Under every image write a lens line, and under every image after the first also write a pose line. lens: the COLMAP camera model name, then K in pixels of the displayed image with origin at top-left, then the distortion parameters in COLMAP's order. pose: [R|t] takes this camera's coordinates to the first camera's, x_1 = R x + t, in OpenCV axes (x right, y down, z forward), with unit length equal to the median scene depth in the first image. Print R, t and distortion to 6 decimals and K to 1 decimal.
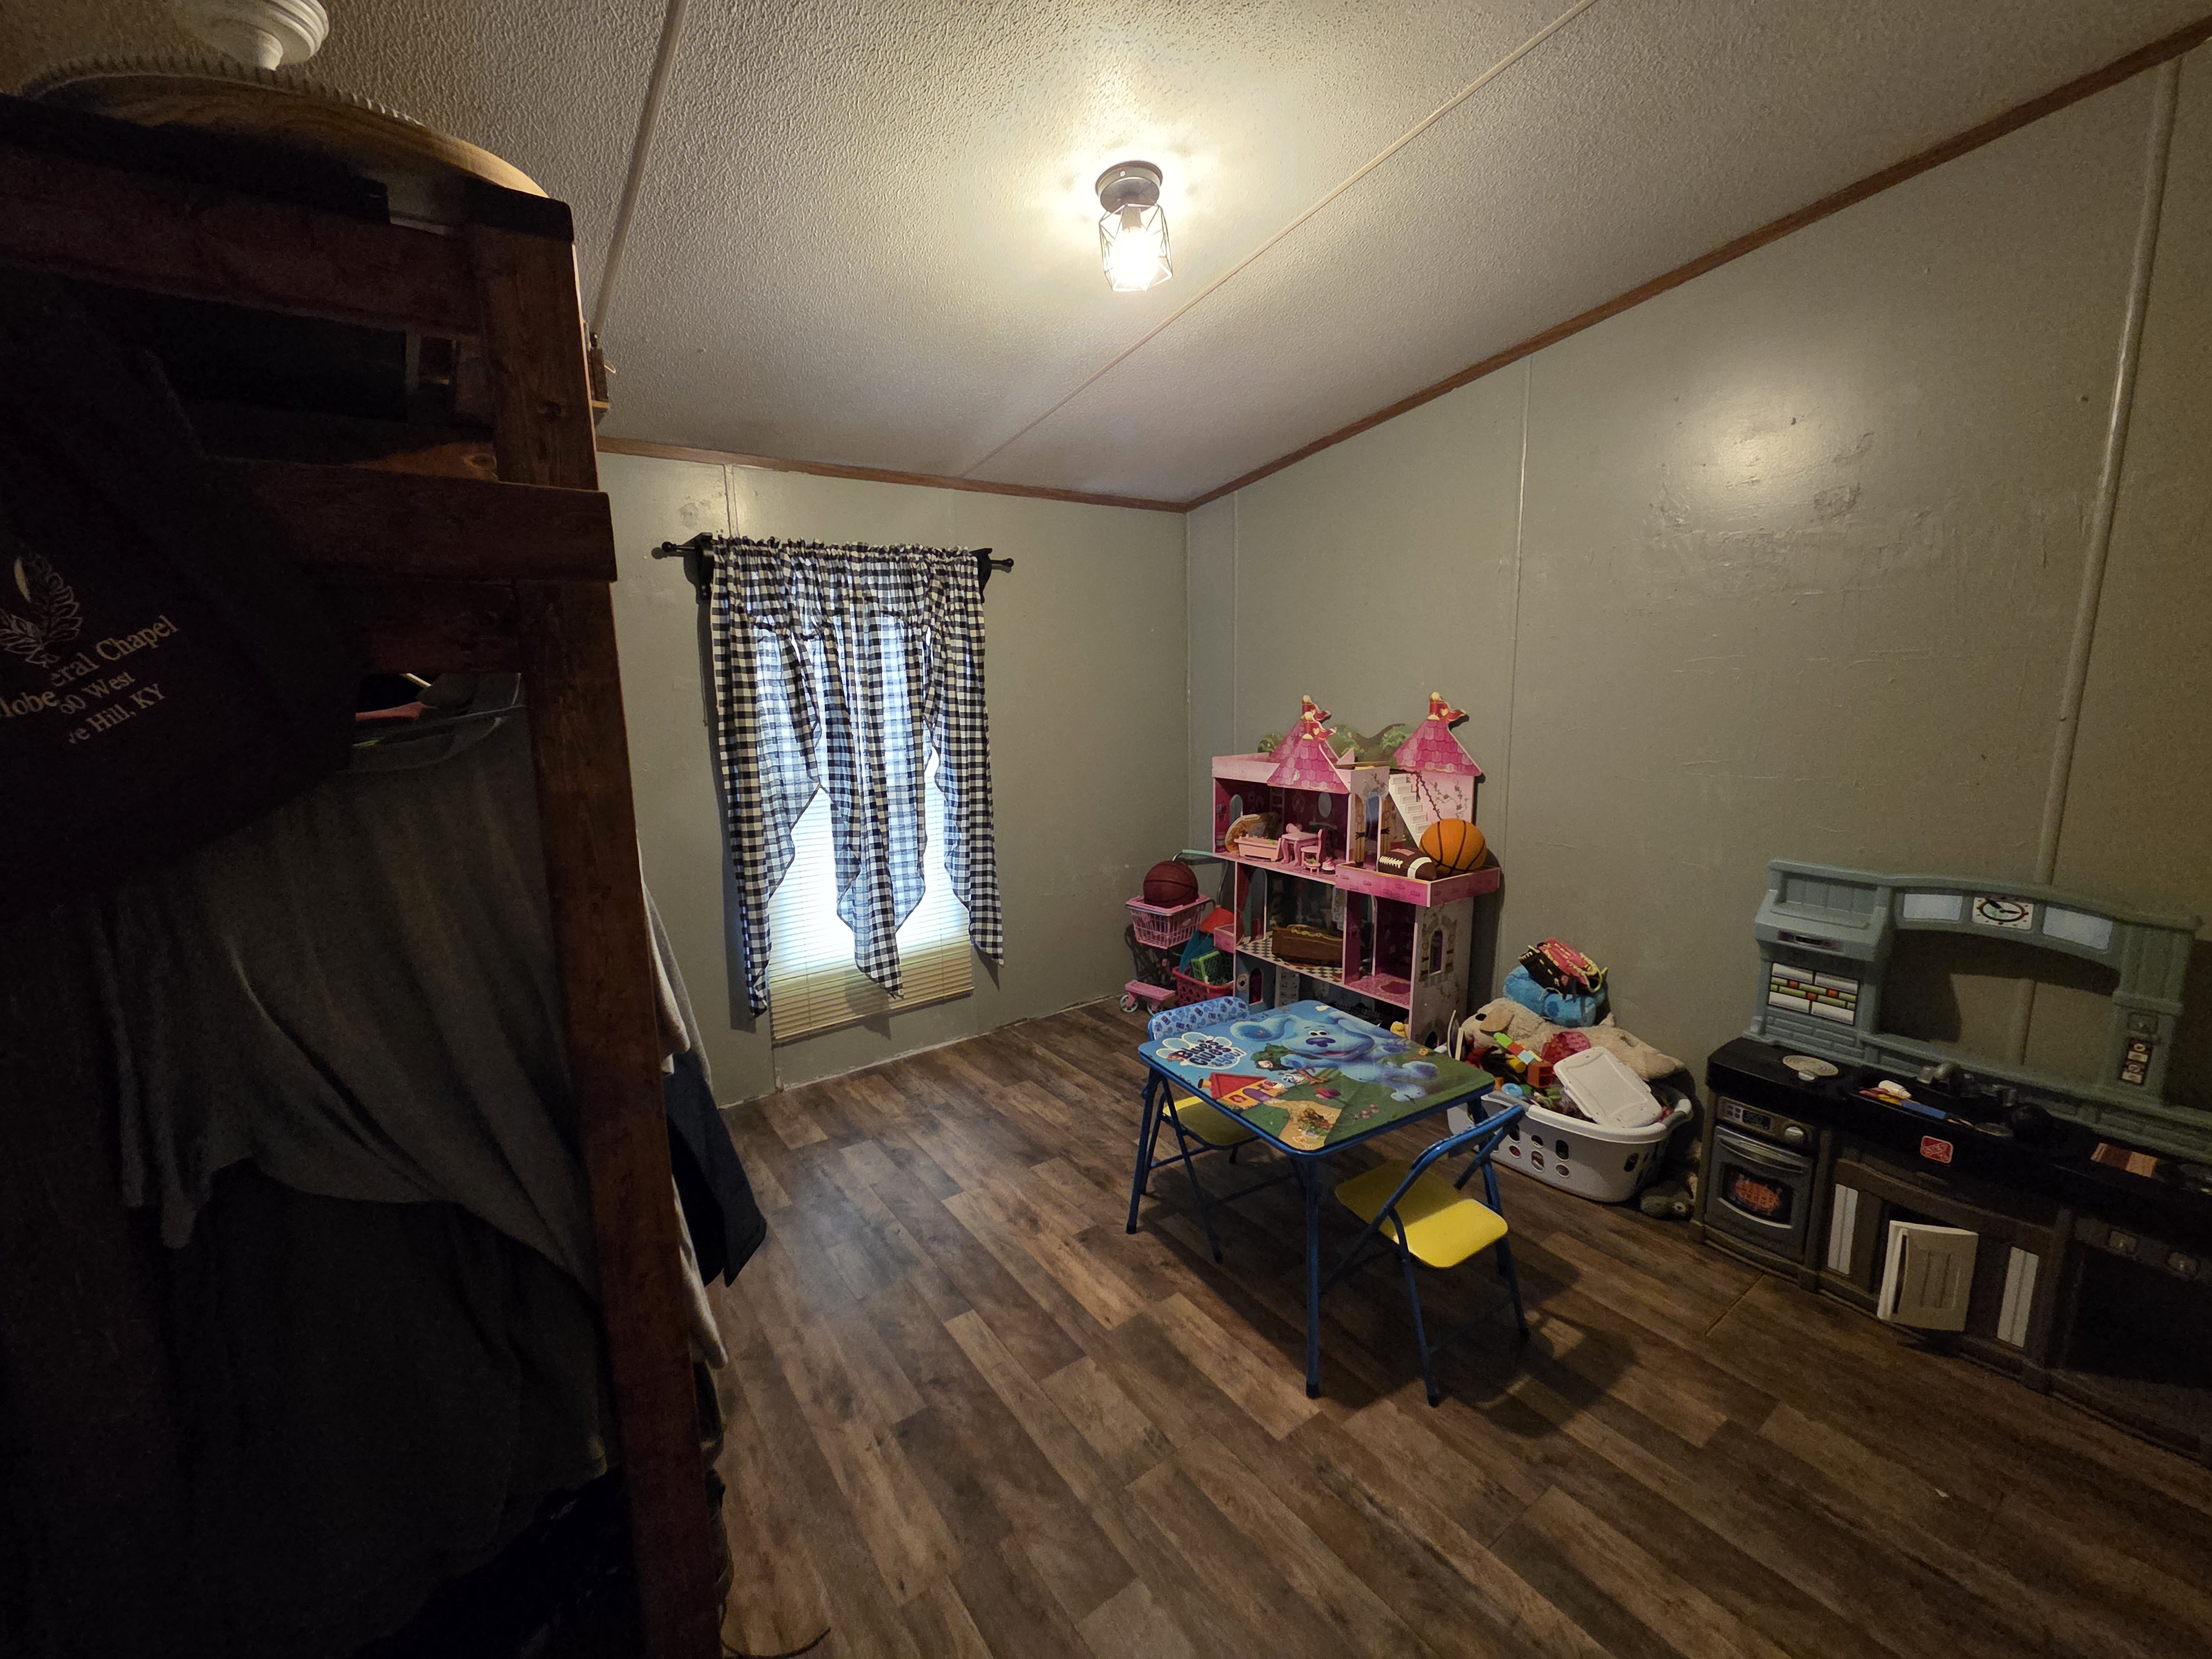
lens RADIAL K [[902.2, 0, 1100.2], [0, 902.2, 823.9], [0, 0, 1]] dist [0.002538, -0.000231]
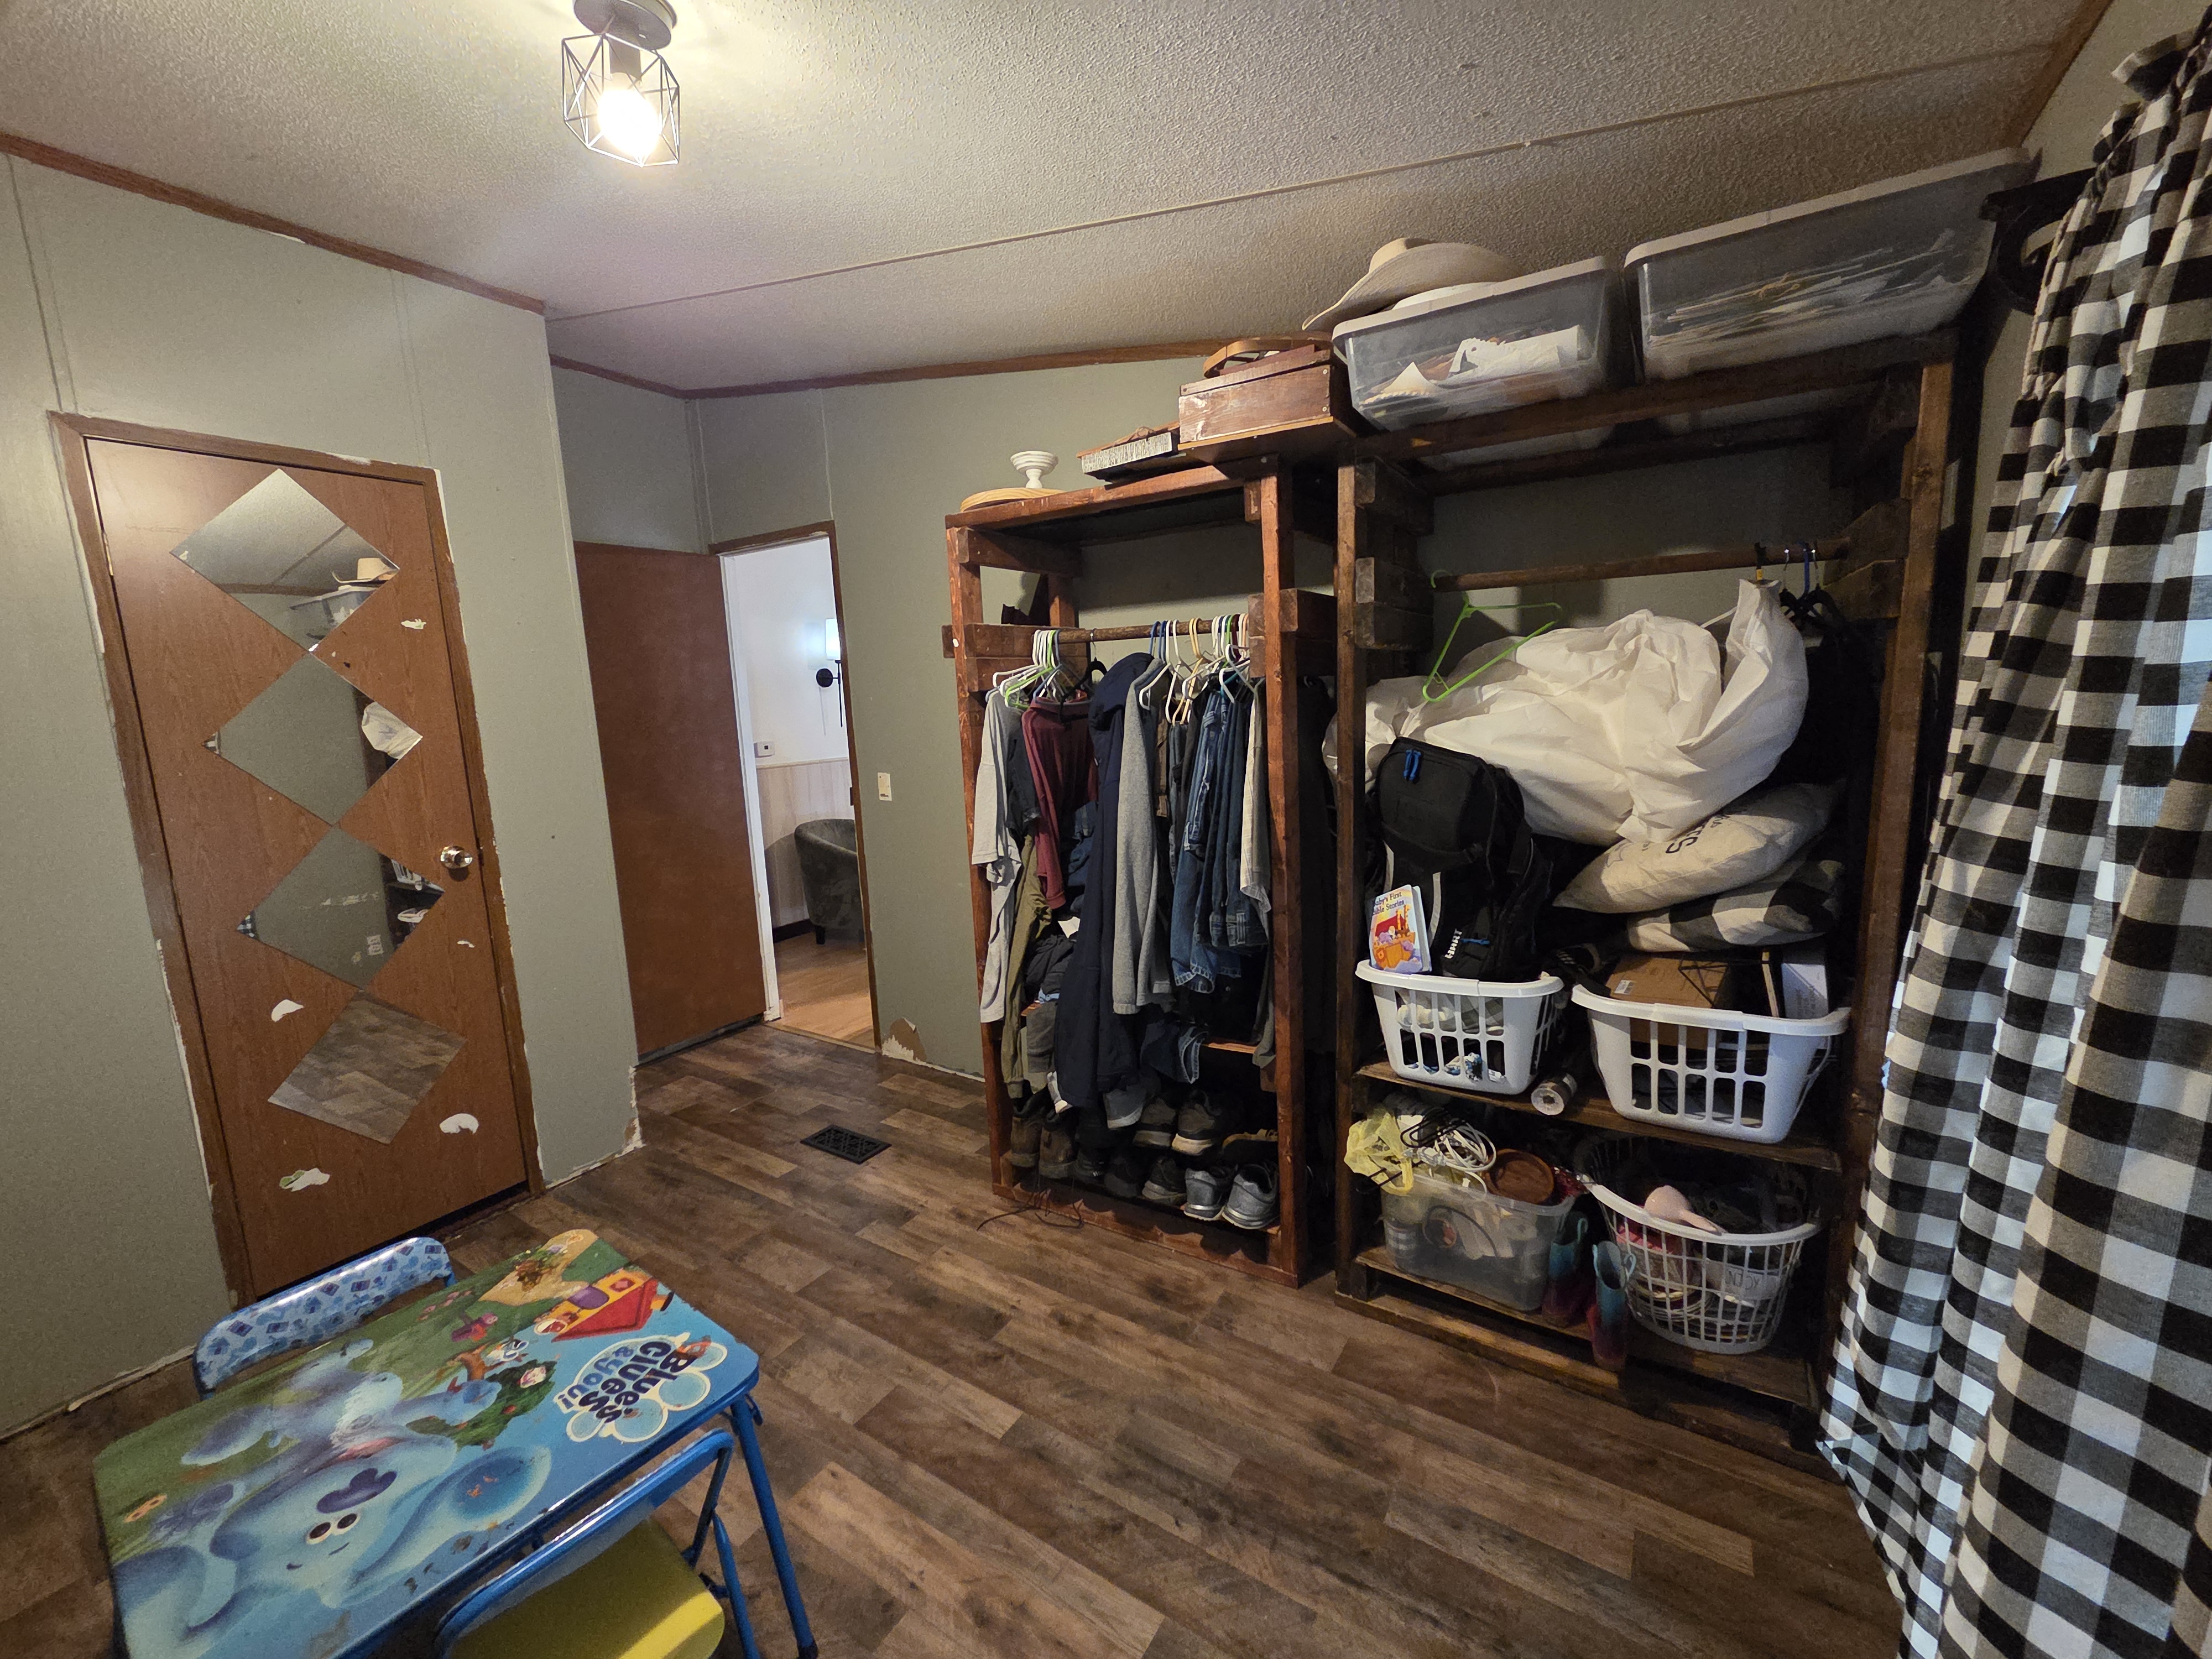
lens RADIAL K [[902.2, 0, 1100.2], [0, 902.2, 823.9], [0, 0, 1]] dist [0.002538, -0.000231]
pose [[-0.930619, 0.111525, -0.348583, 0.002897], [0.000751, 0.953022, 0.302901, -0.271797], [0.365988, 0.281624, -0.886984, 1.628632]]
